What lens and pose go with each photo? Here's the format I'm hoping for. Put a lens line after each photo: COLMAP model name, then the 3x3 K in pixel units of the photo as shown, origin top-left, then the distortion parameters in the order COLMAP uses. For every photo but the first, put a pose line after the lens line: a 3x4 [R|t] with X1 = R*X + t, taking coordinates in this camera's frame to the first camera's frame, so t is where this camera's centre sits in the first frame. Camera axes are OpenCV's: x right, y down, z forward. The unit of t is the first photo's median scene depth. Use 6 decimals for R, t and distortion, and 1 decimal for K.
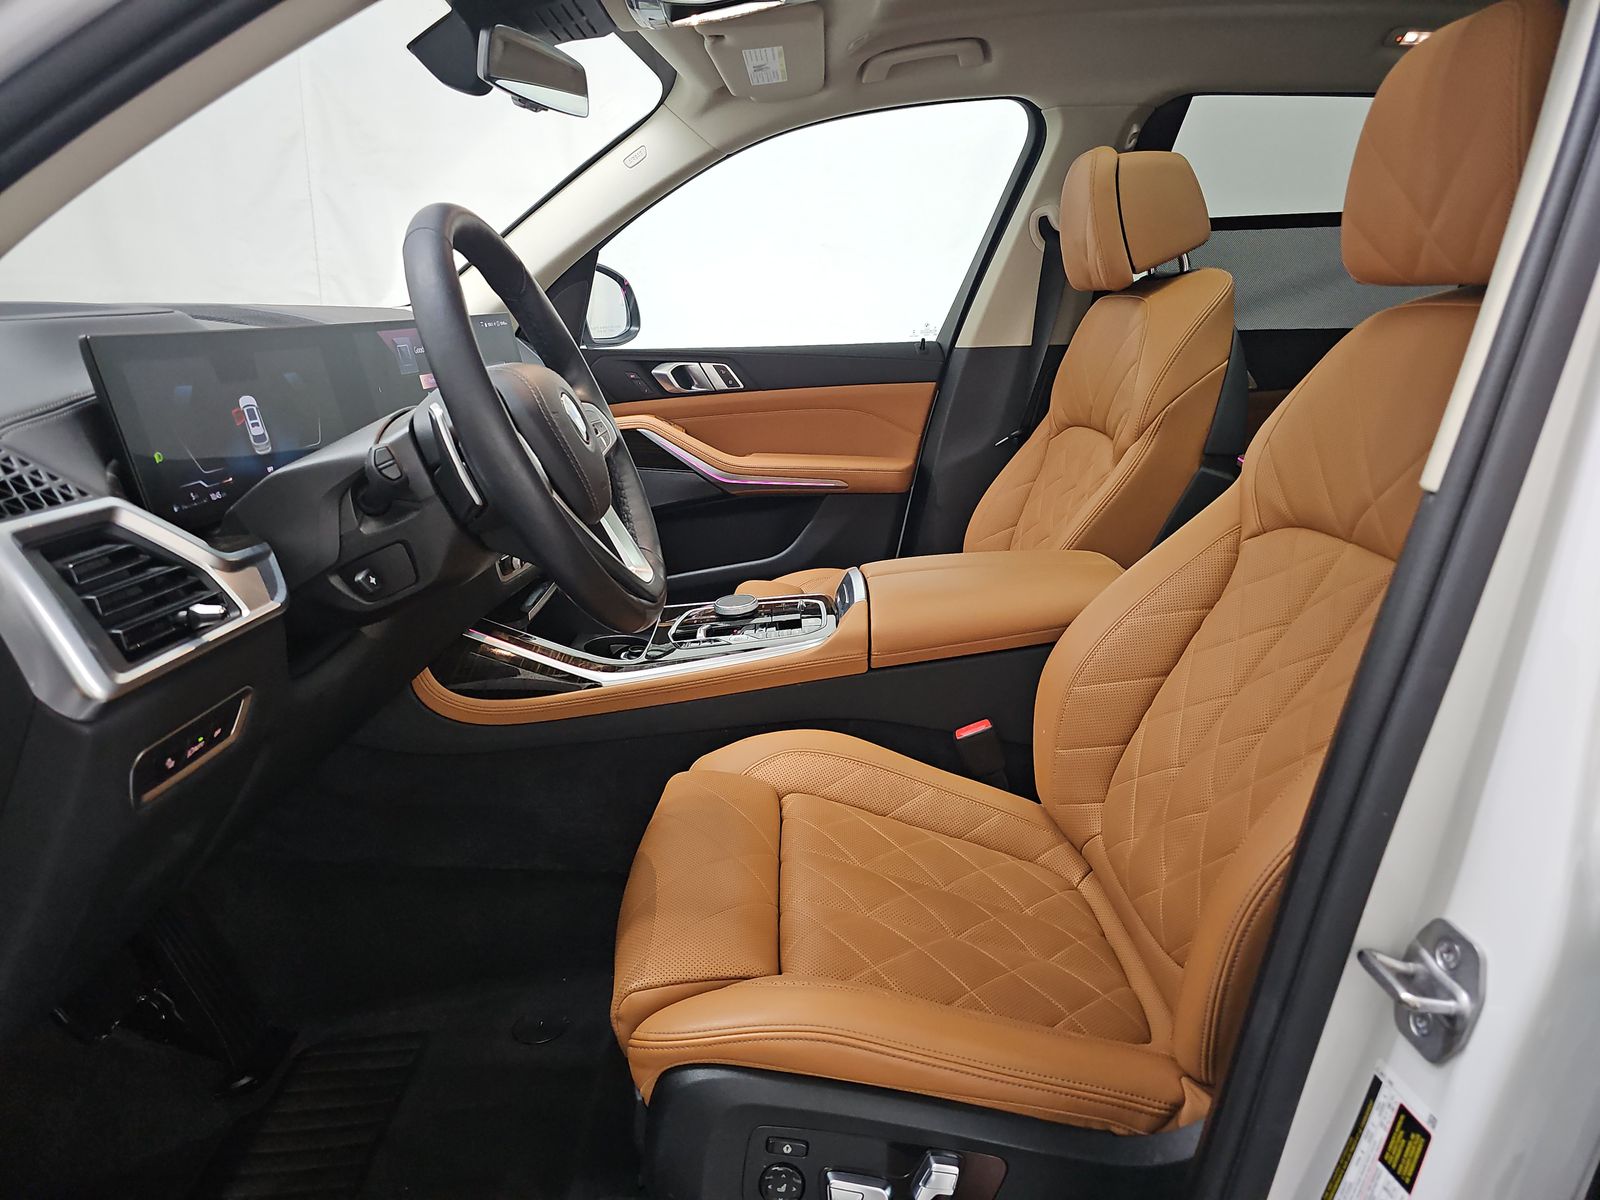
lens RADIAL K [[1072.4, 0, 795.0], [0, 1072.4, 614.3], [0, 0, 1]] dist [0.051340, -0.041720]
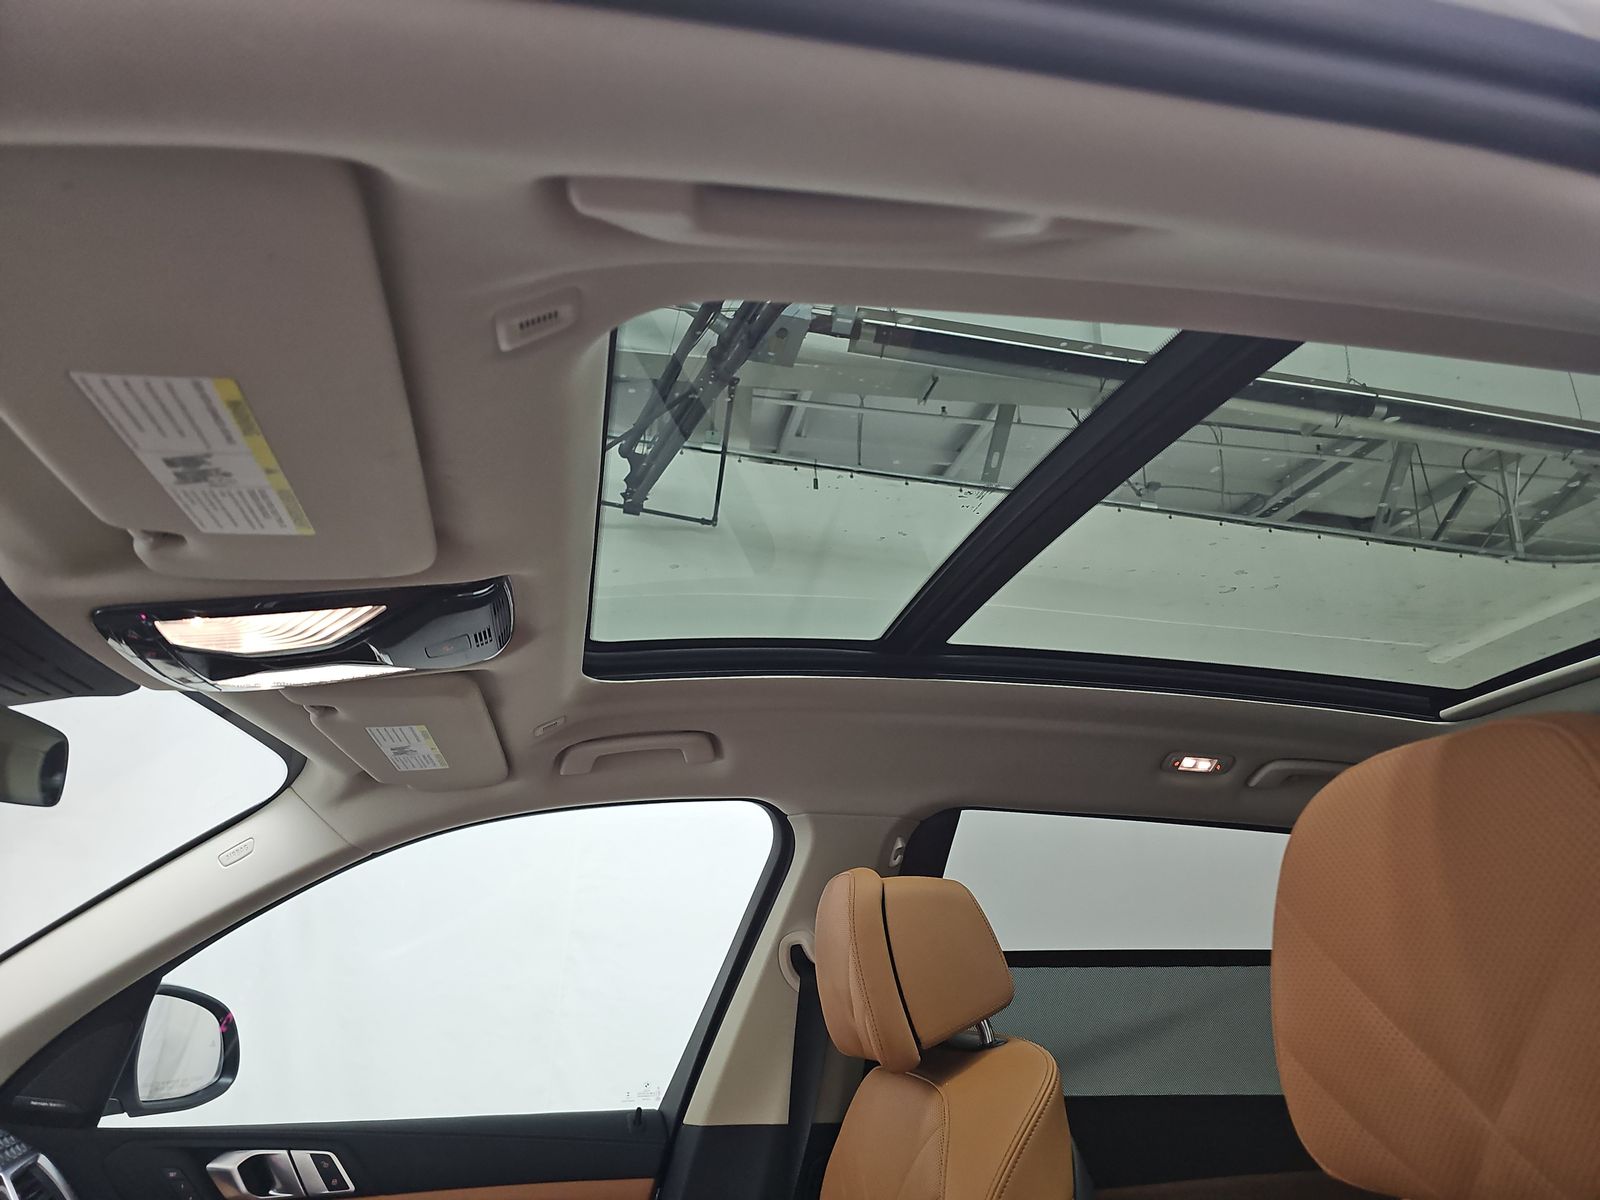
lens RADIAL K [[1072.4, 0, 796.8], [0, 1072.4, 595.1], [0, 0, 1]] dist [0.051340, -0.041720]
pose [[0.981703, 0.079972, 0.172810, 0.083506], [0.035164, 0.815787, -0.577283, -0.136891], [-0.187142, 0.572797, 0.798048, 0.264023]]
